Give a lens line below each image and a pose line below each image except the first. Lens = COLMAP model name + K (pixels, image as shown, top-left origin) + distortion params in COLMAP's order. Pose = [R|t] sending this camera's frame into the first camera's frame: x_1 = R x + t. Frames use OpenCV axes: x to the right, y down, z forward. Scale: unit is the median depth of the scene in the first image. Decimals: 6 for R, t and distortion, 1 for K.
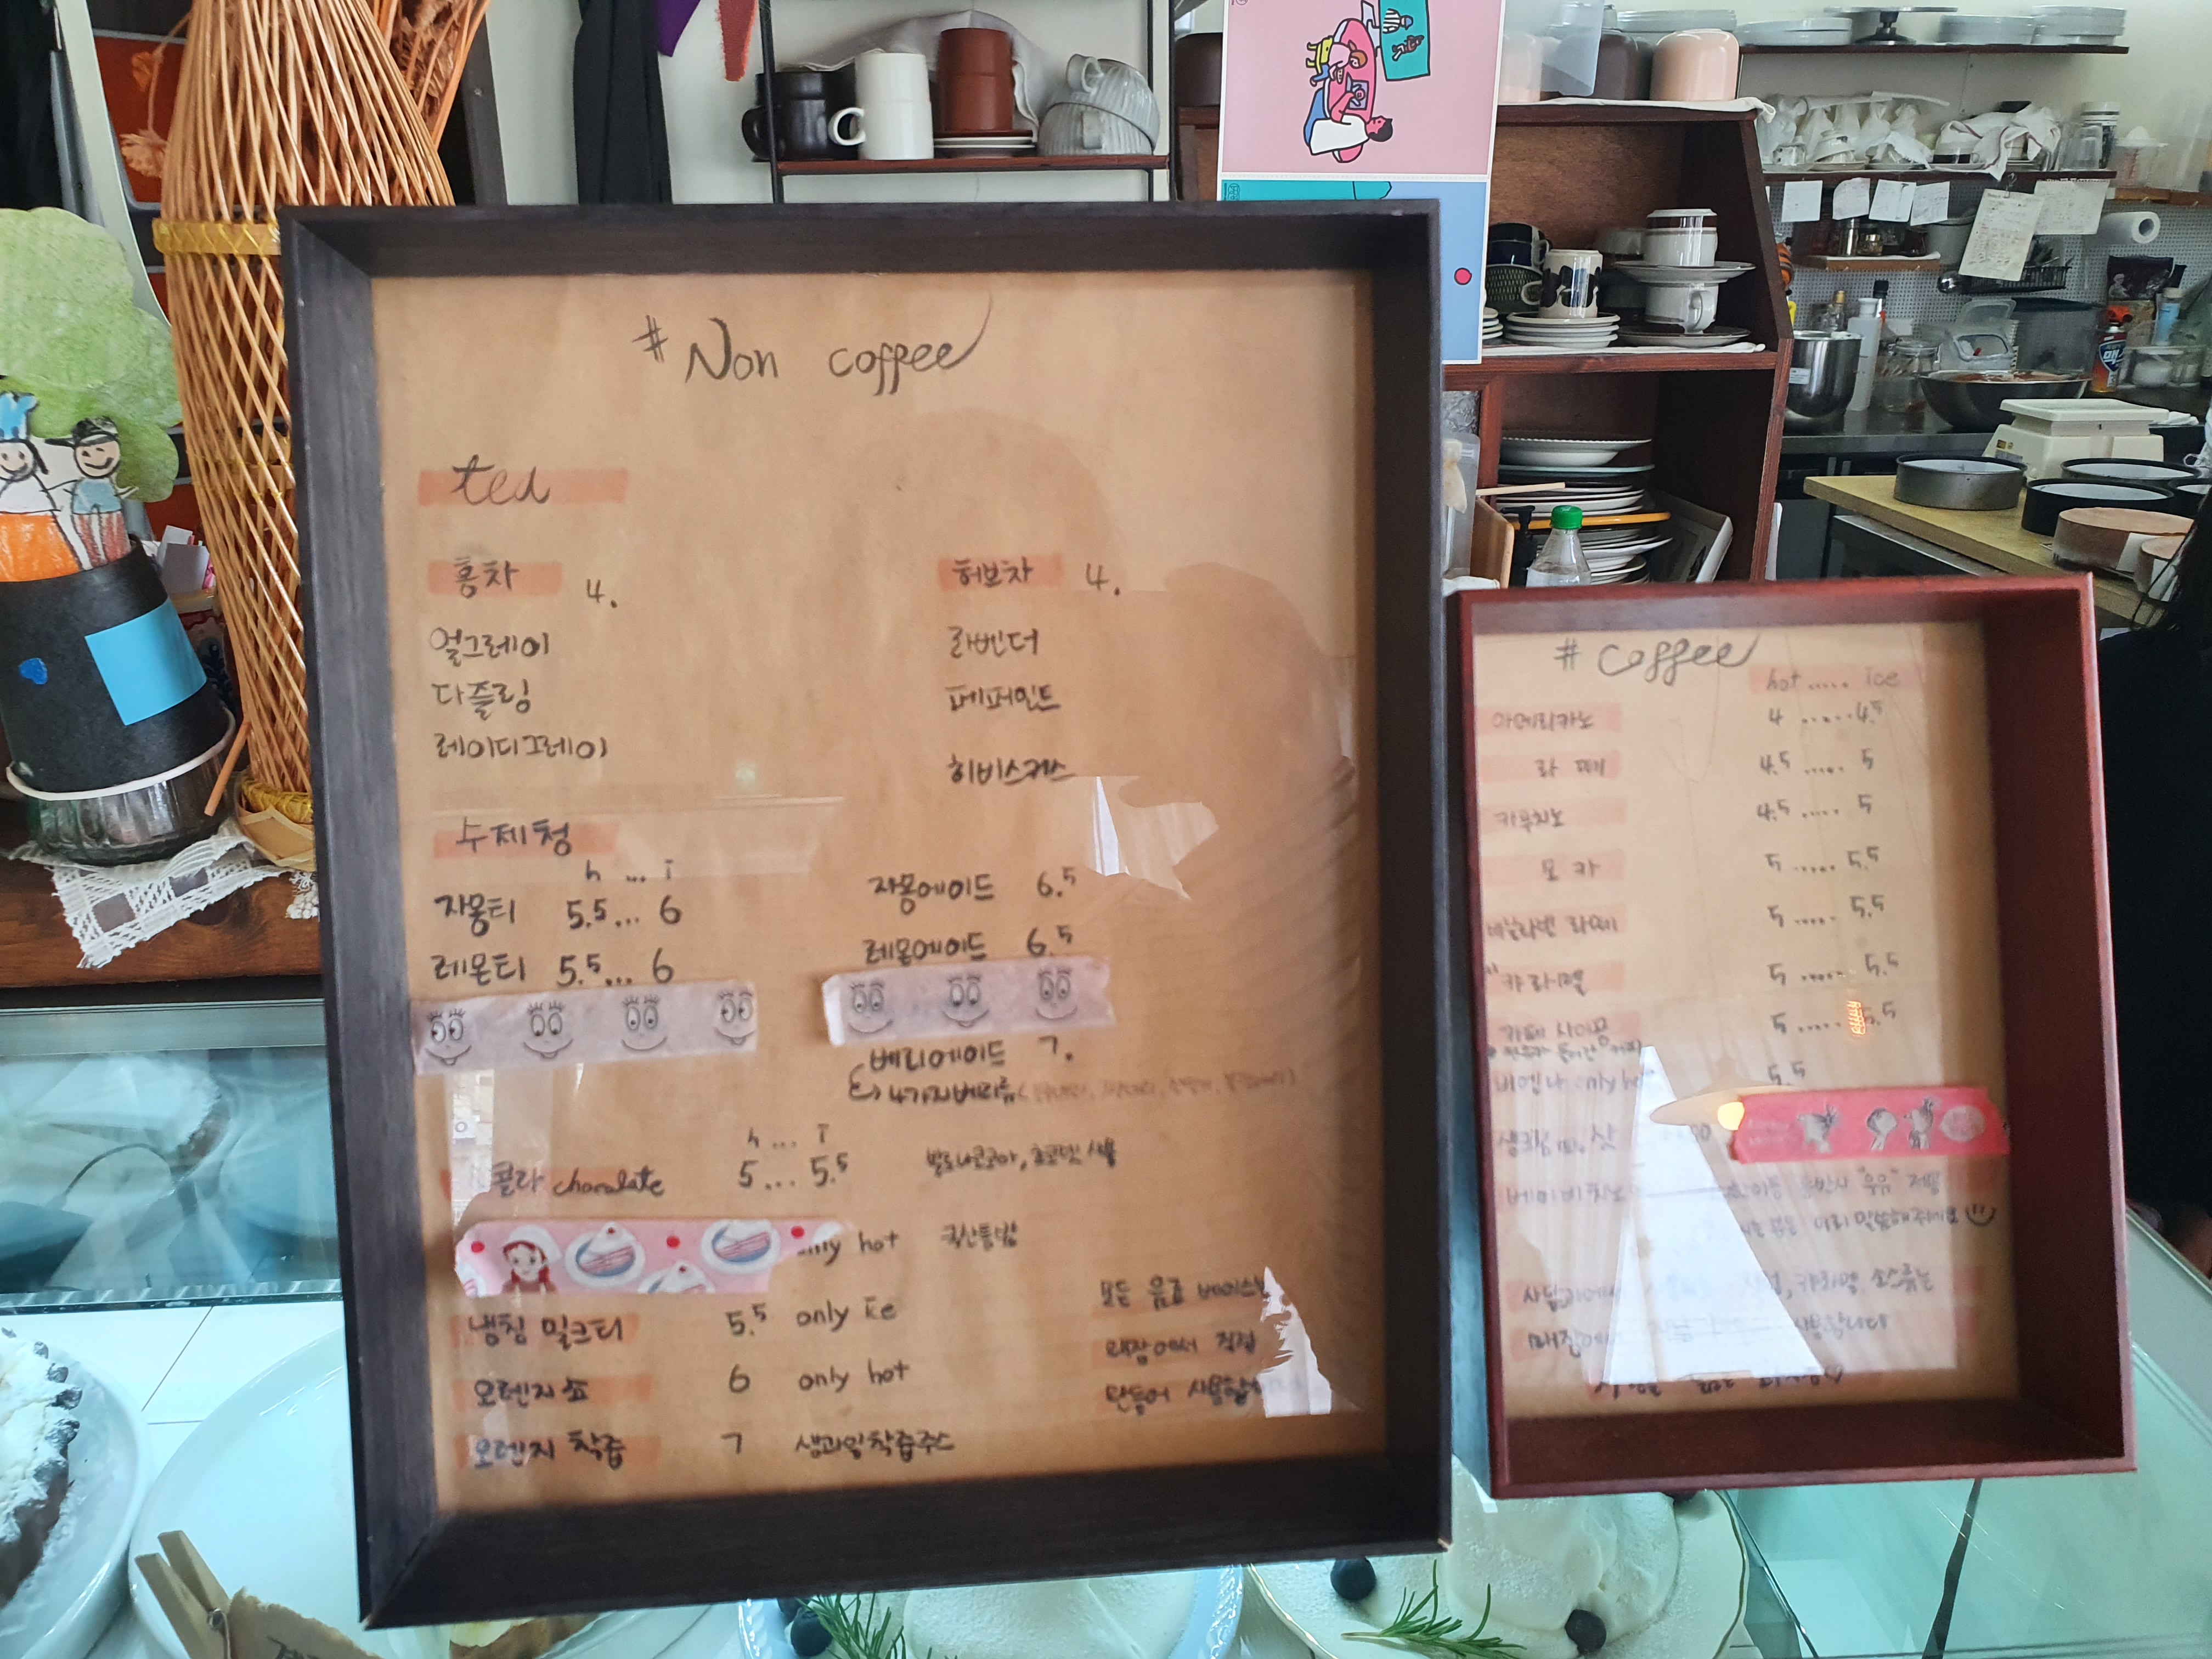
lens RADIAL K [[1674.2, 0, 1106.7], [0, 1674.2, 820.7], [0, 0, 1]] dist [0.025464, -0.007235]
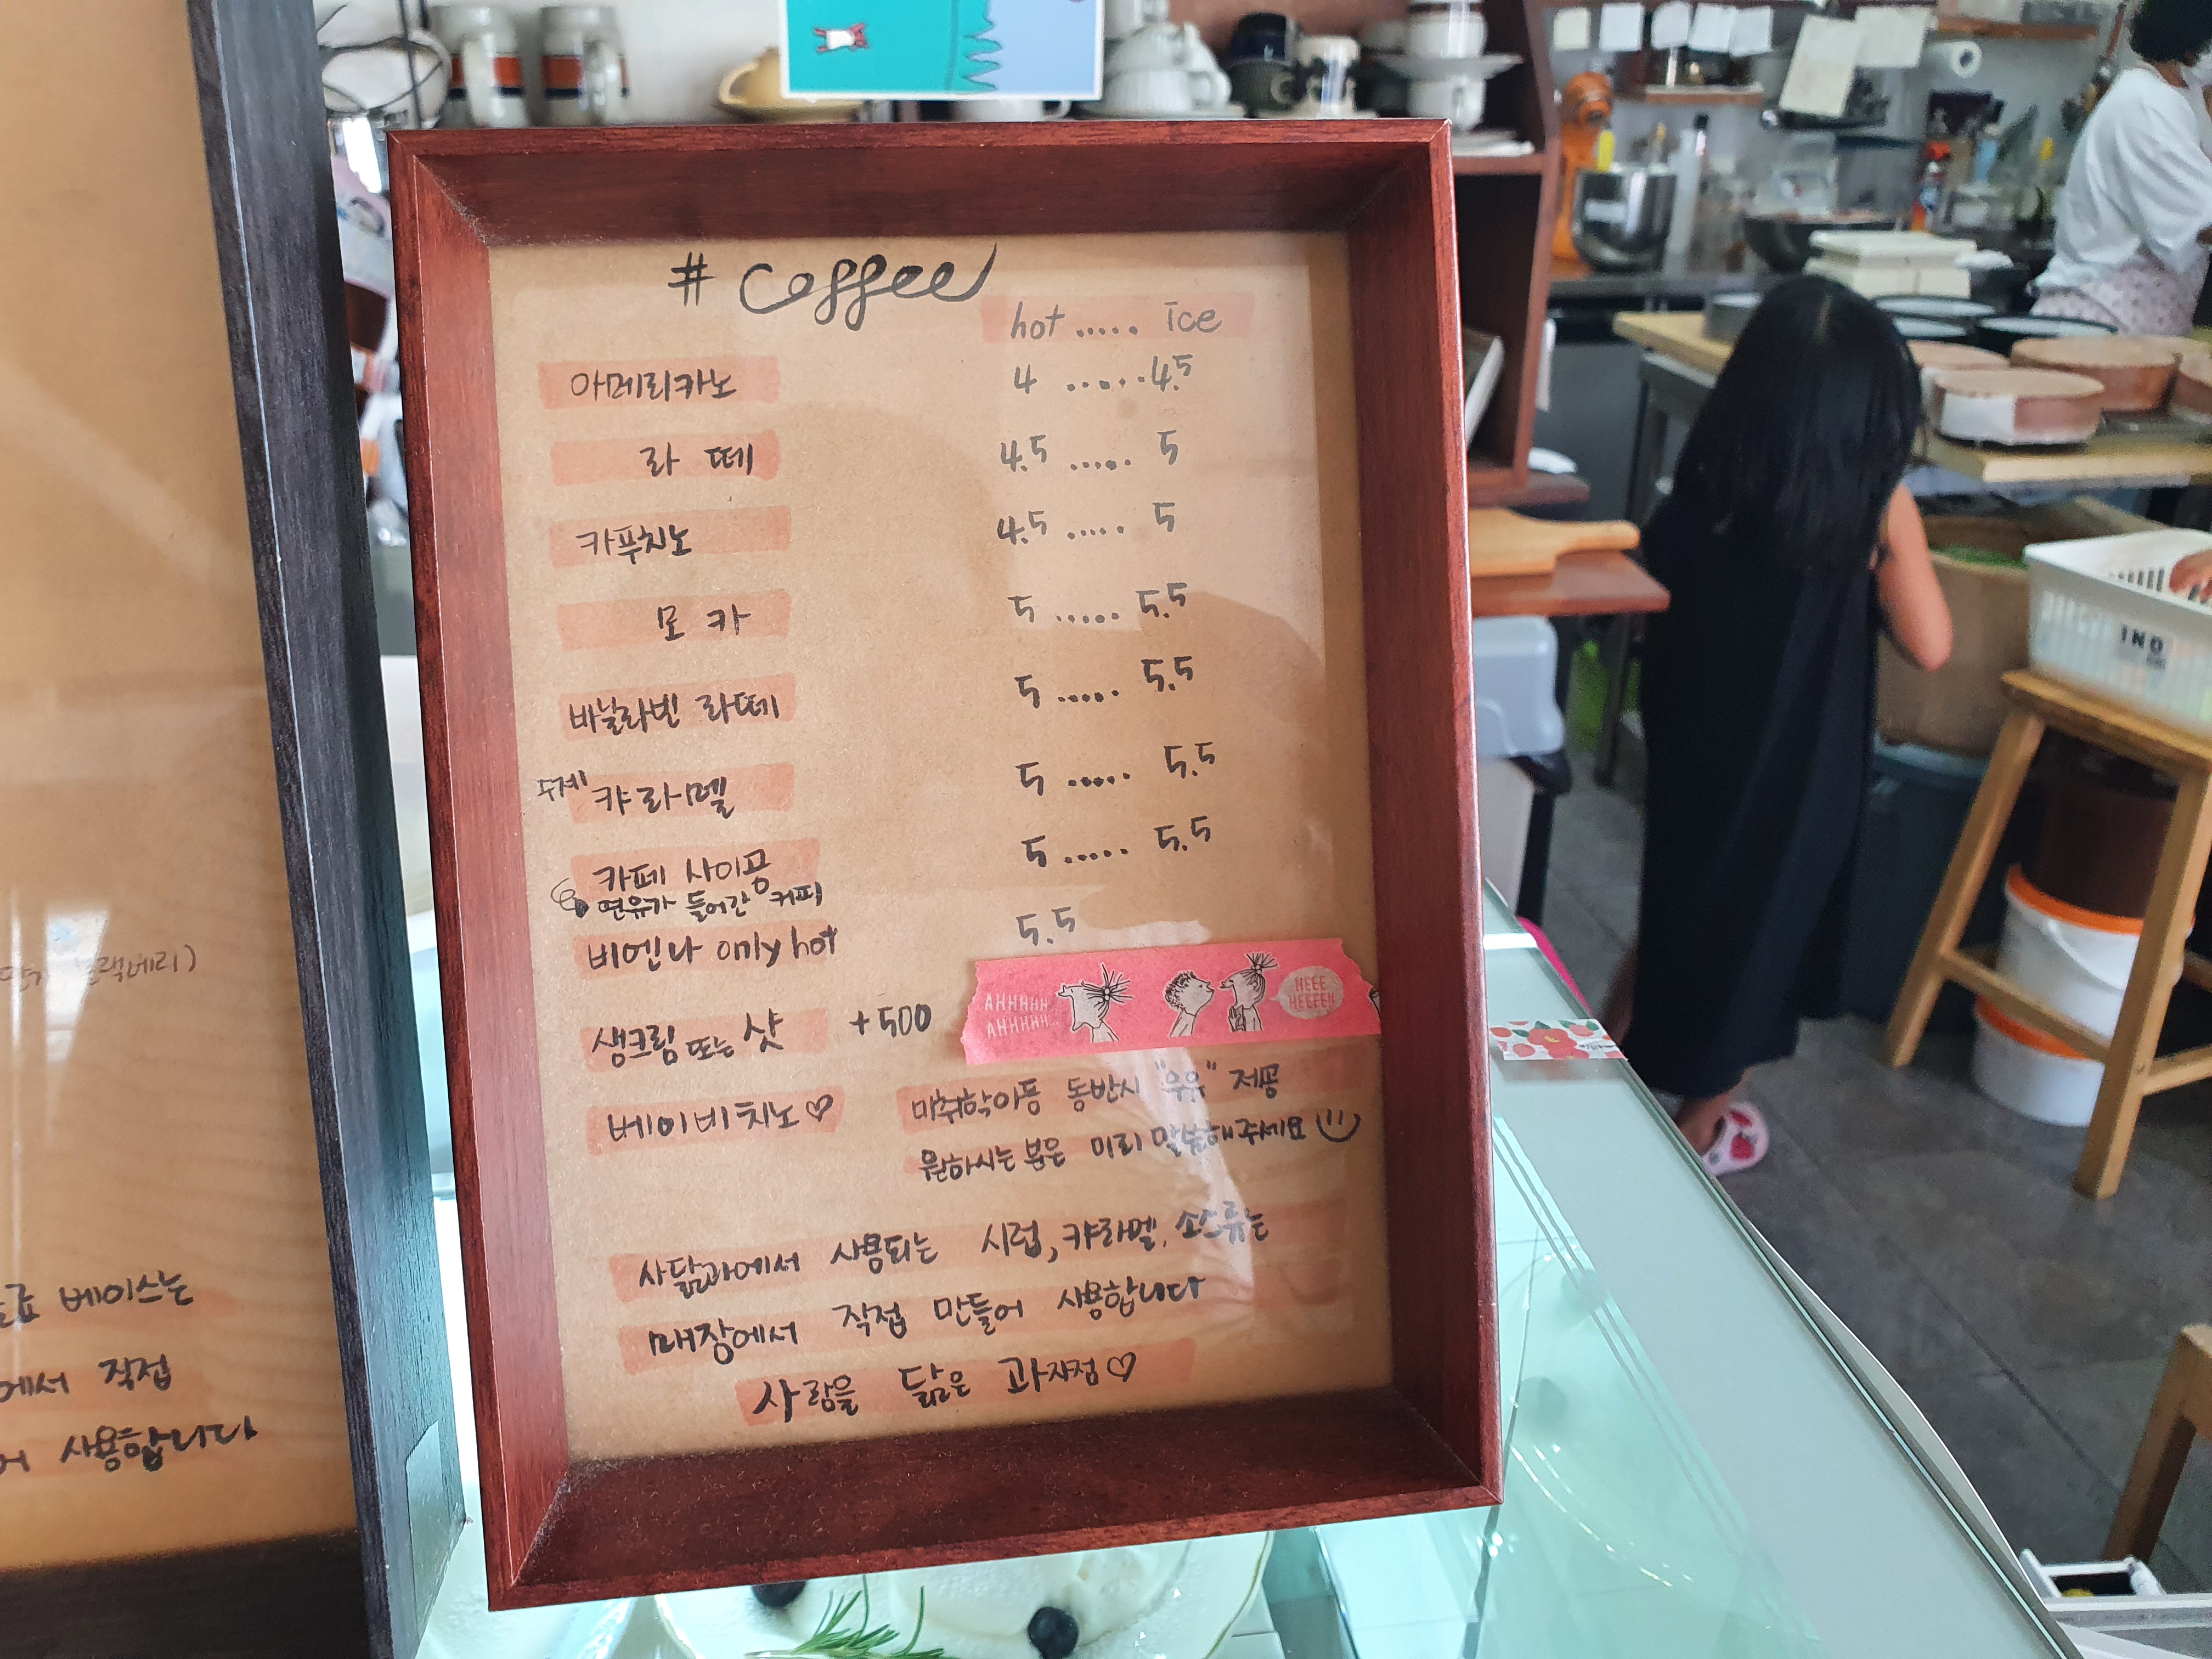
lens RADIAL K [[1670.1, 0, 1103.5], [0, 1670.1, 838.4], [0, 0, 1]] dist [0.029329, -0.033482]
pose [[0.997499, -0.023335, 0.066717, 0.380039], [0.017989, 0.996662, 0.079637, 0.062755], [-0.068352, -0.078238, 0.994589, 0.343635]]
